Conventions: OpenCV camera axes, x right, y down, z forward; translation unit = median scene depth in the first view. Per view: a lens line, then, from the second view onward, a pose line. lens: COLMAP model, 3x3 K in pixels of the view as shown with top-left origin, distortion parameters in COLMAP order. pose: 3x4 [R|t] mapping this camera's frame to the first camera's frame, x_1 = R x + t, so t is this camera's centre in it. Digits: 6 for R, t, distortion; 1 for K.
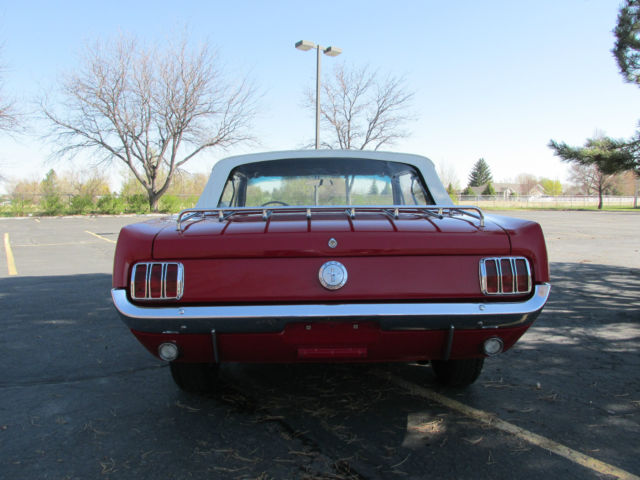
lens RADIAL K [[529.7, 0, 320.0], [0, 529.7, 240.0], [0, 0, 1]] dist [-0.040110, 0.012854]
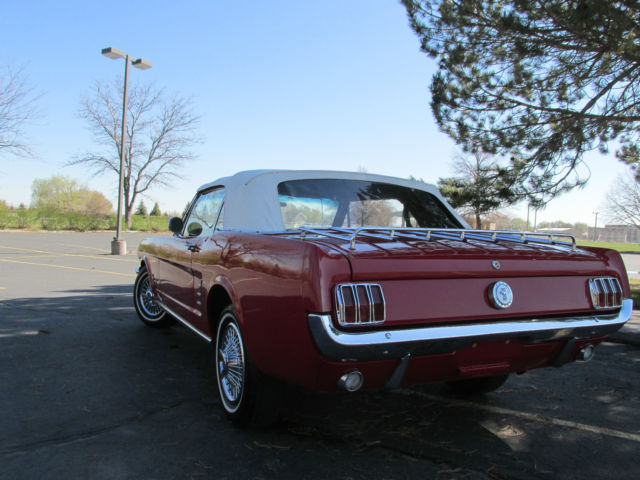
lens RADIAL K [[529.7, 0, 320.0], [0, 529.7, 240.0], [0, 0, 1]] dist [-0.040110, 0.012854]
pose [[0.905519, 0.025681, 0.423528, -0.161616], [-0.006709, 0.998909, -0.046226, 0.001753], [-0.424253, 0.039017, 0.904703, 0.039453]]
